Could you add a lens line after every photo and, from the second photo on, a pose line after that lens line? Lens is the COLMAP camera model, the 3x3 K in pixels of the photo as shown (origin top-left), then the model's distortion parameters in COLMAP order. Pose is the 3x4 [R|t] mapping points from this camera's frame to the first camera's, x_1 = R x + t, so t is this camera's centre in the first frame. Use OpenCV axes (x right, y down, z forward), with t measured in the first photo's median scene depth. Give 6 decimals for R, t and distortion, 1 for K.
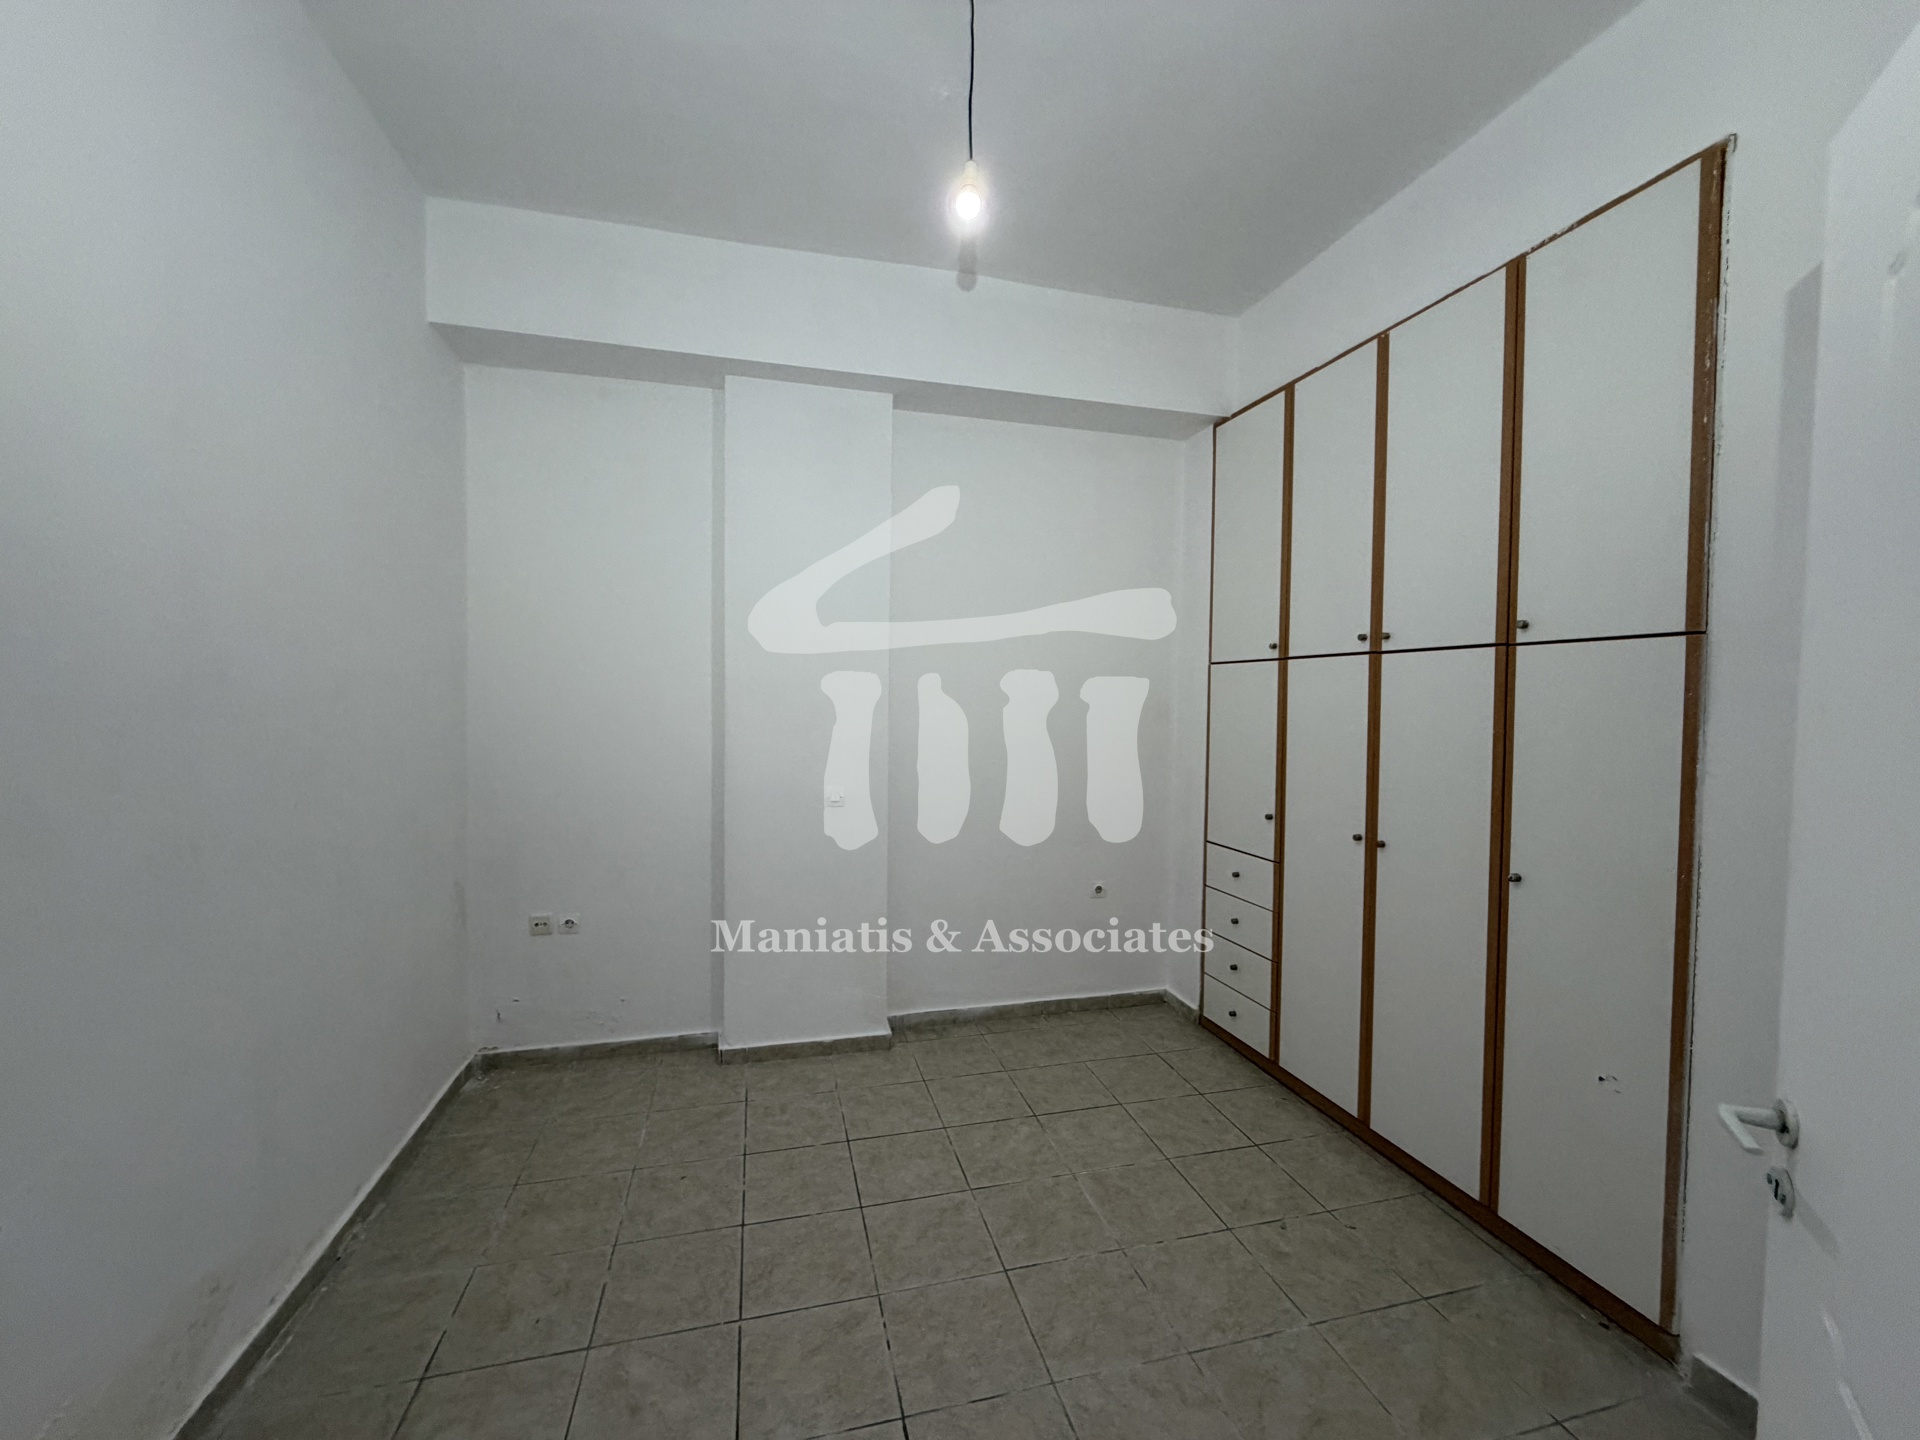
lens RADIAL K [[764.2, 0, 960.1], [0, 764.2, 718.6], [0, 0, 1]] dist [0.000990, -0.000346]
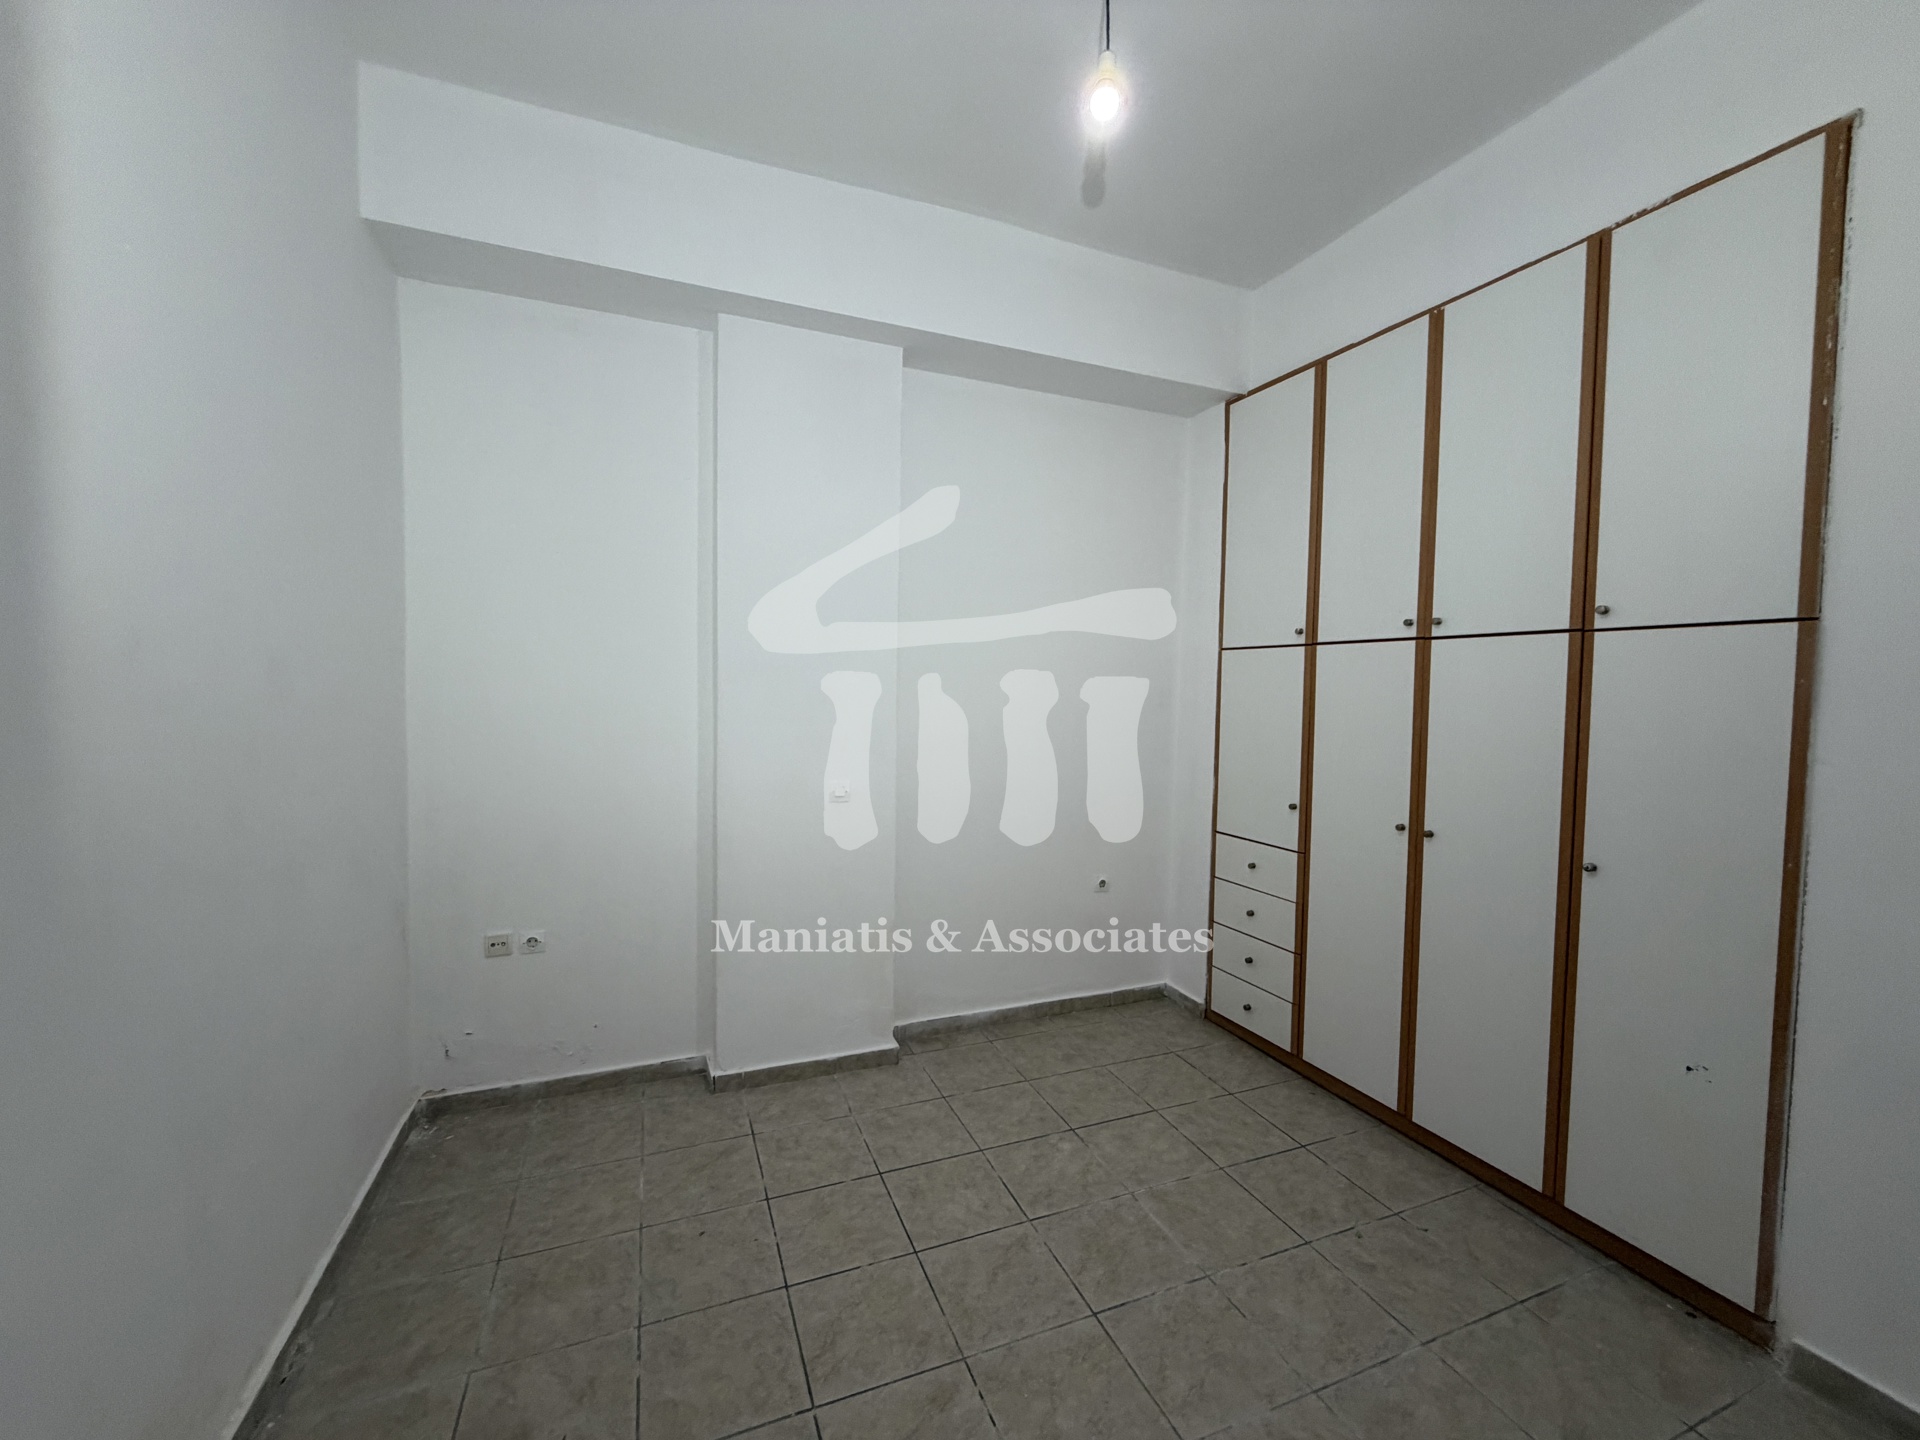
lens RADIAL K [[764.2, 0, 962.0], [0, 764.2, 719.1], [0, 0, 1]] dist [0.000990, -0.000346]
pose [[0.992185, -0.000135, 0.124773, -0.196496], [-0.001906, 0.999866, 0.016238, 0.002412], [-0.124758, -0.016349, 0.992052, 0.123886]]
